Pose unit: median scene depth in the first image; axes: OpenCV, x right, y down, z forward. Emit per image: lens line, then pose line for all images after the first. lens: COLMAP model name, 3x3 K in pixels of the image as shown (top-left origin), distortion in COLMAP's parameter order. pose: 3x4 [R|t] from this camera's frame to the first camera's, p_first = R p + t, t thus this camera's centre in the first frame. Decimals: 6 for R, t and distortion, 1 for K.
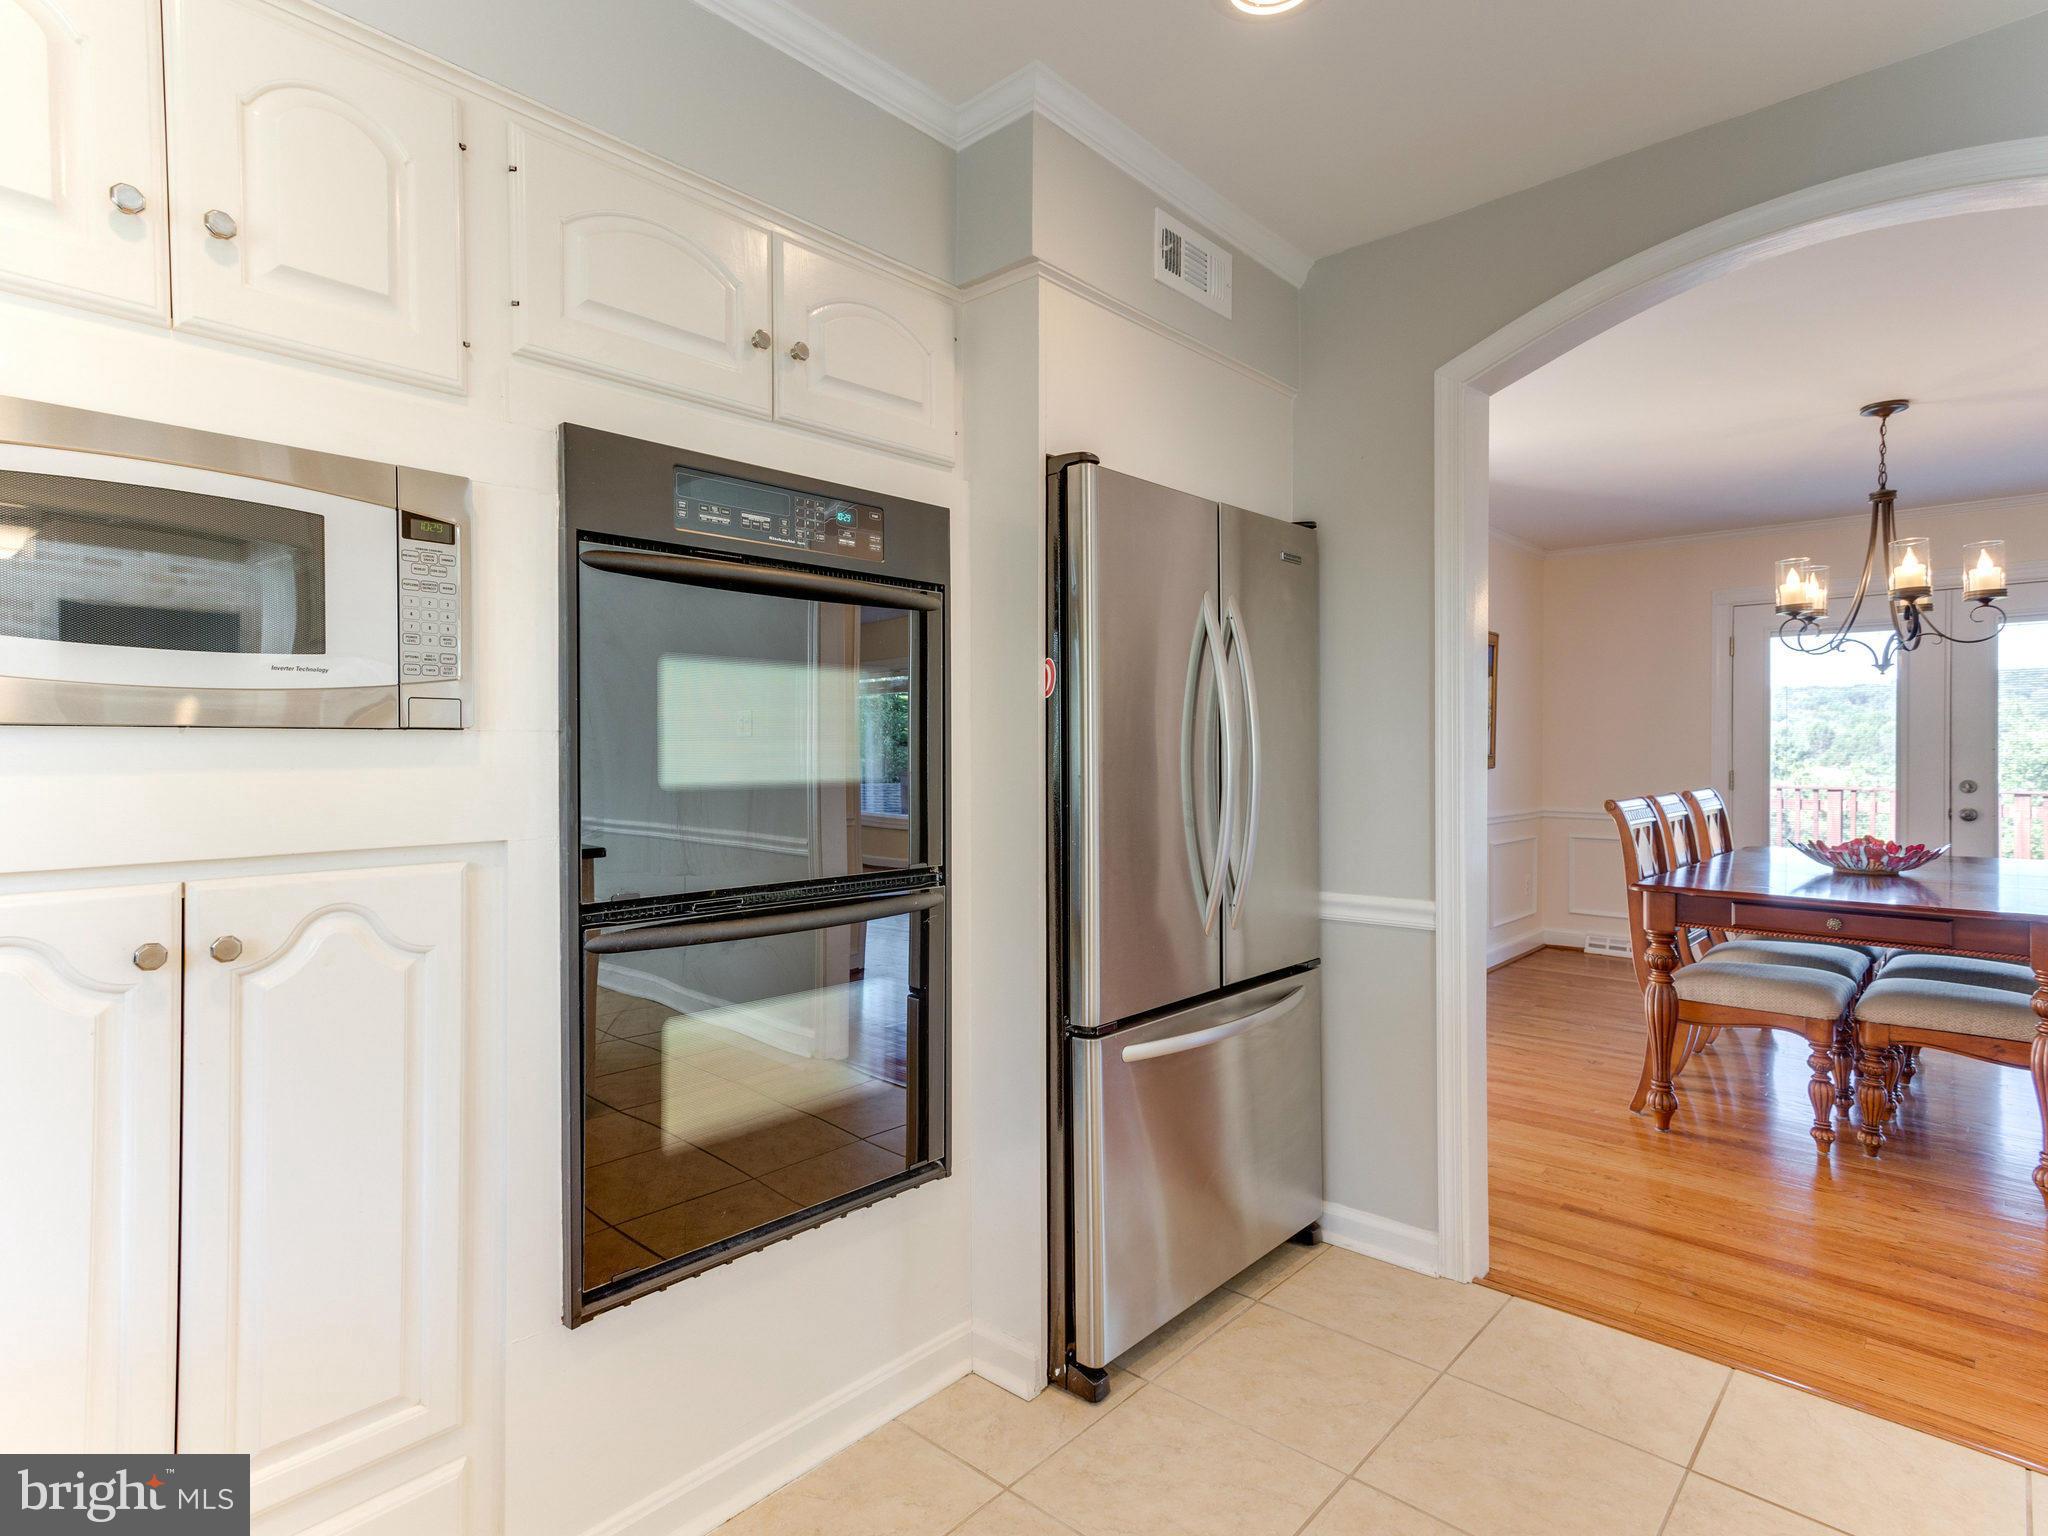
lens RADIAL K [[1091.4, 0, 1006.8], [0, 1091.4, 755.9], [0, 0, 1]] dist [0.026597, 0.001106]
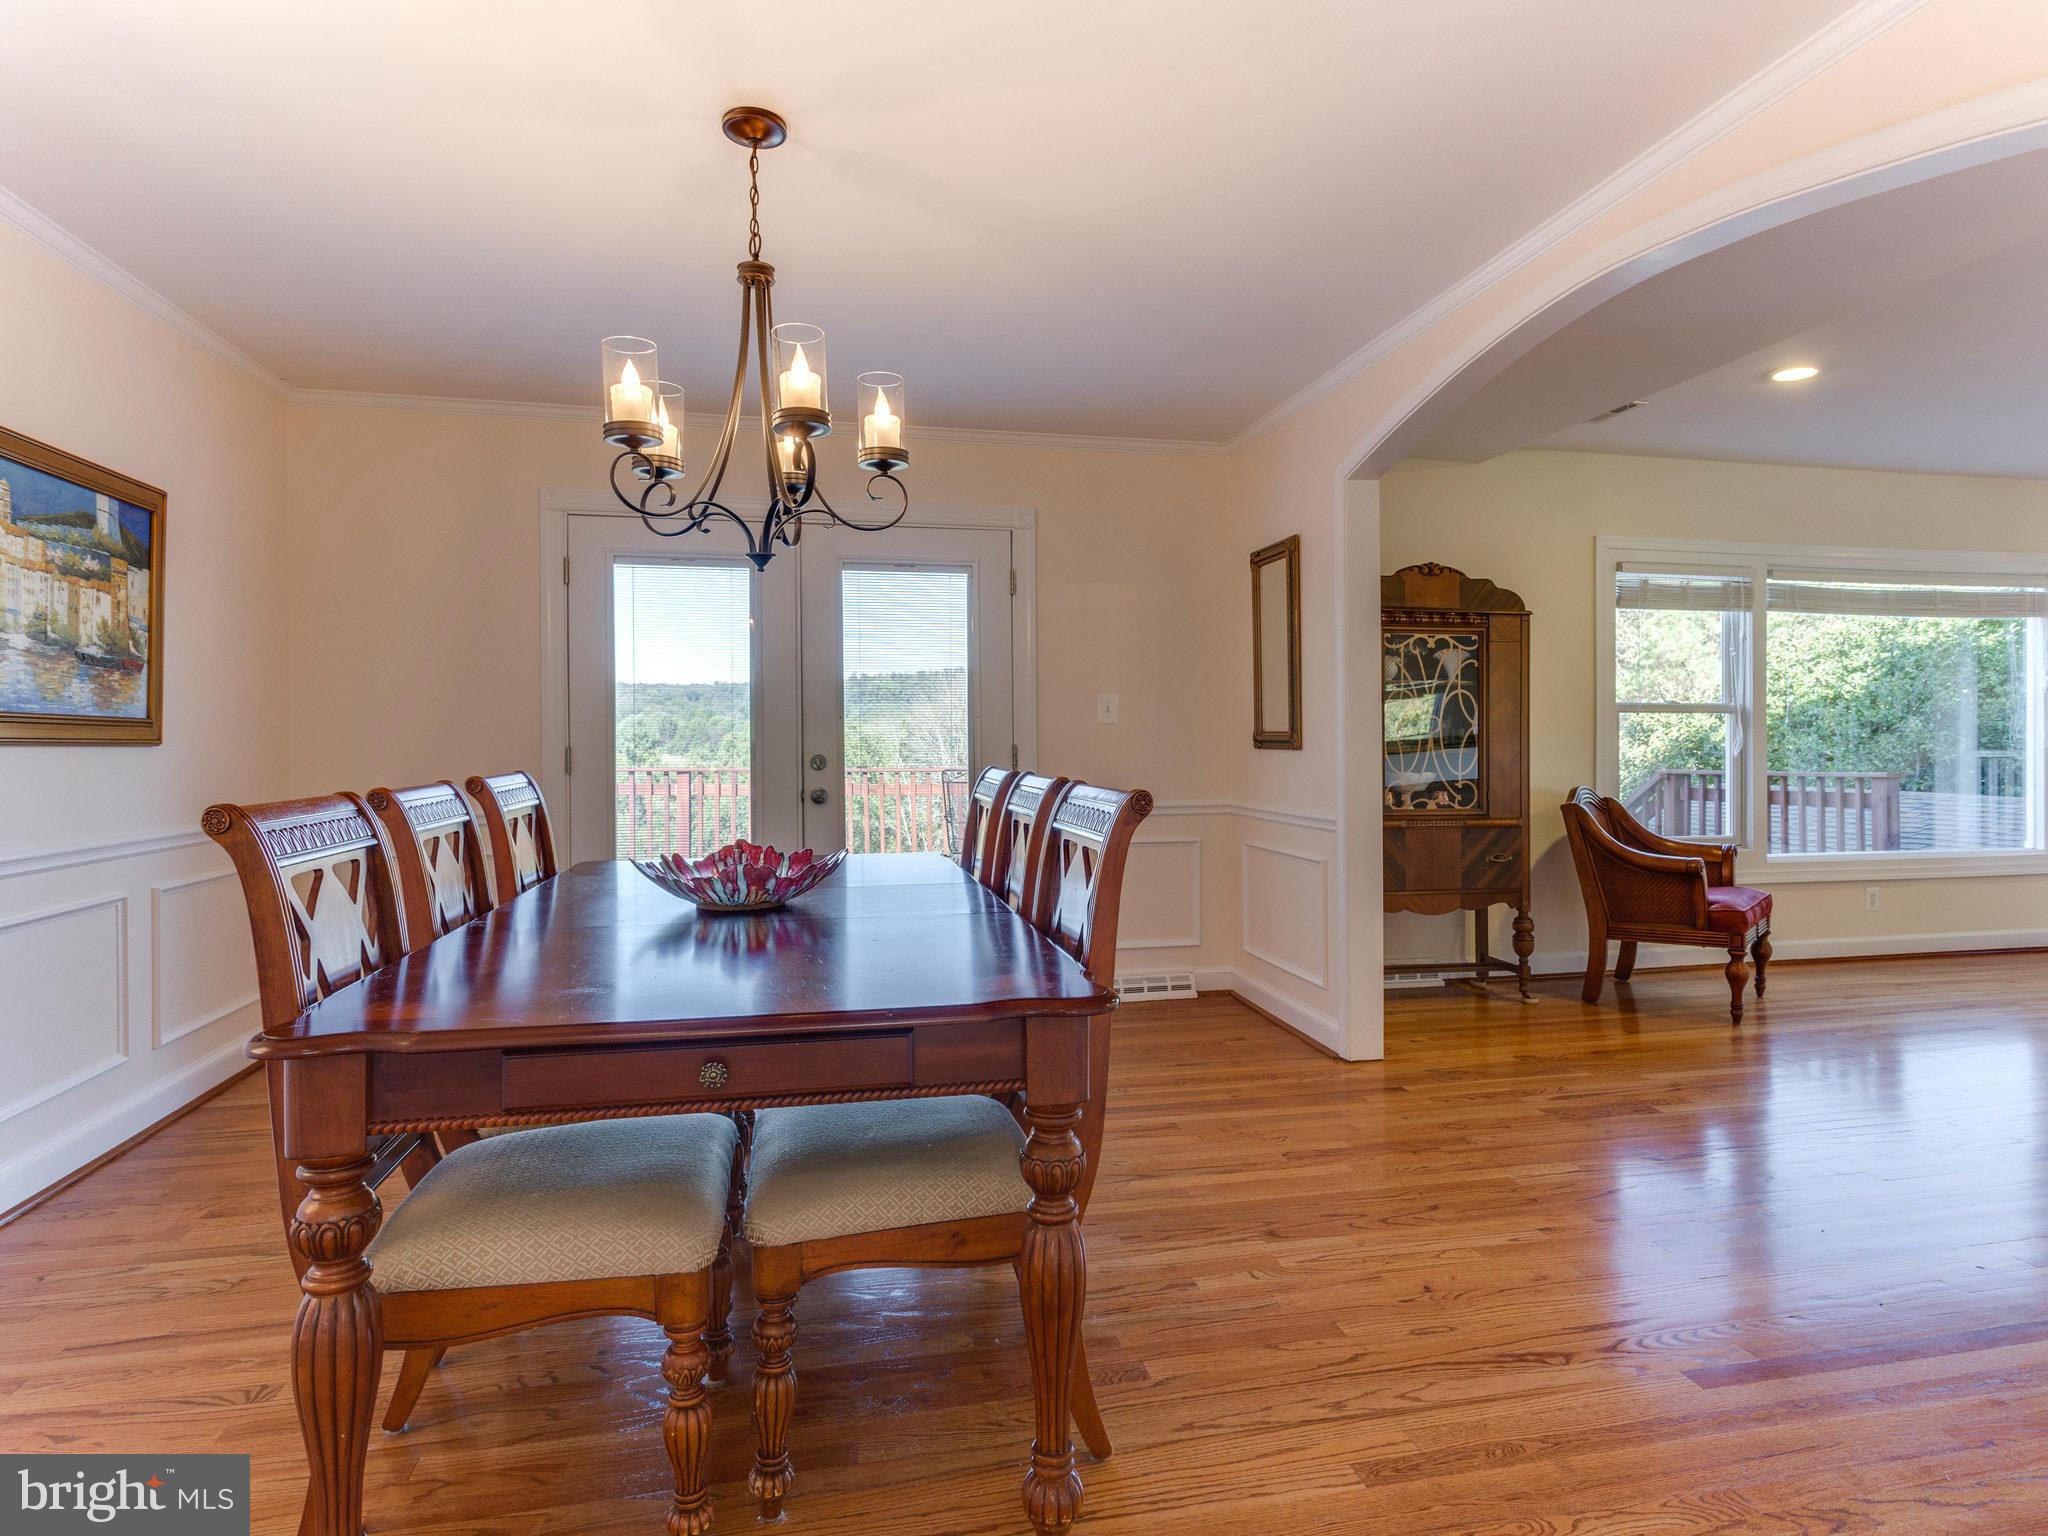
lens RADIAL K [[1091.4, 0, 1018.5], [0, 1091.4, 760.8], [0, 0, 1]] dist [0.026597, 0.001106]
pose [[0.586395, -0.014786, 0.809890, 0.319451], [0.004263, 0.999876, 0.015168, 0.015911], [-0.810014, -0.005442, 0.586385, 0.442003]]
